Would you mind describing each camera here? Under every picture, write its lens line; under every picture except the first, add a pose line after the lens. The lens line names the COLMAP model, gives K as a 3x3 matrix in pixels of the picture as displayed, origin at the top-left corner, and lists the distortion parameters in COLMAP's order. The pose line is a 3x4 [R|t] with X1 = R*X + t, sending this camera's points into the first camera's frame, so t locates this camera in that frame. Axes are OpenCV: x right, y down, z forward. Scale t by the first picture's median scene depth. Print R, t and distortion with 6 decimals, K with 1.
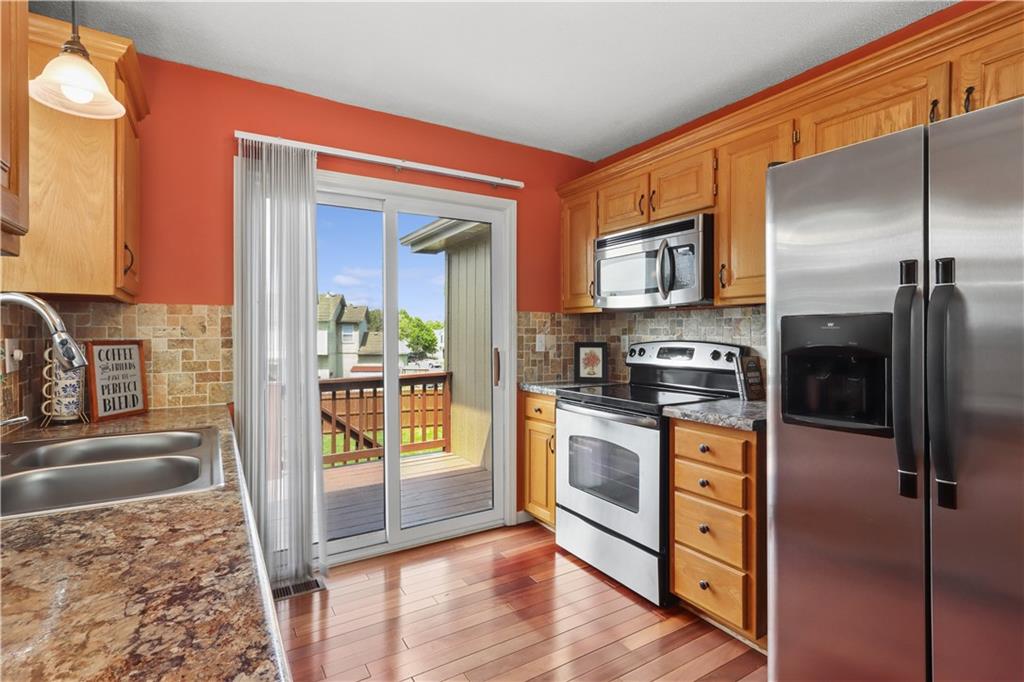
lens RADIAL K [[476.4, 0, 509.5], [0, 476.4, 330.4], [0, 0, 1]] dist [0.004315, 0.001696]
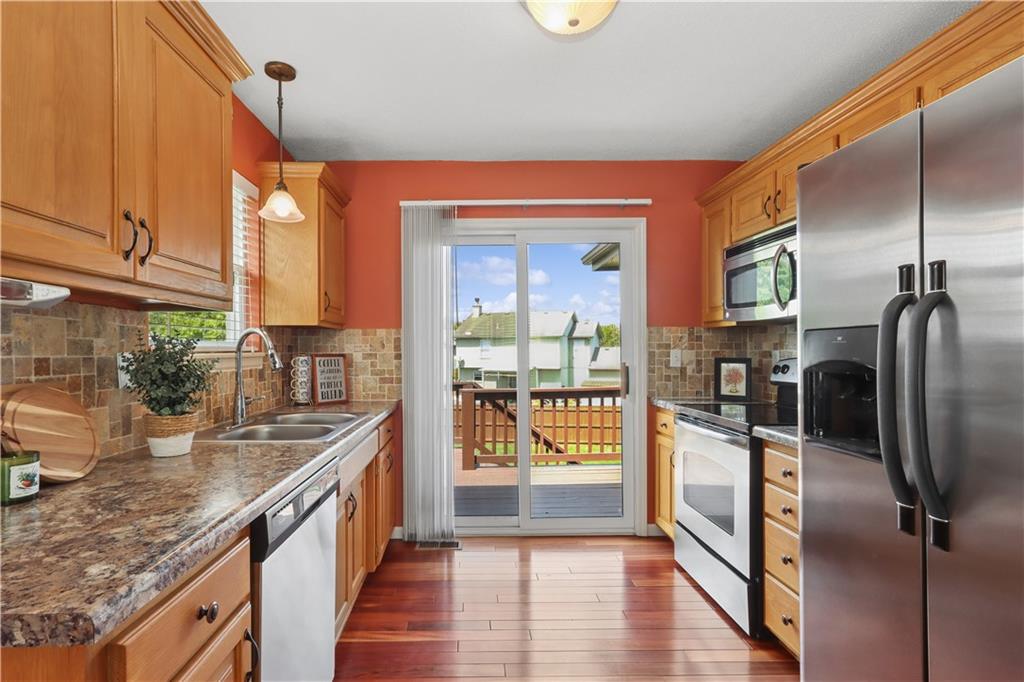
lens RADIAL K [[500.3, 0, 509.5], [0, 500.3, 350.1], [0, 0, 1]] dist [-0.001843, 0.001618]
pose [[0.871212, -0.000836, -0.490906, 0.325645], [0.005514, 0.999952, 0.008084, -0.000780], [0.490876, -0.009750, 0.871175, -0.080652]]
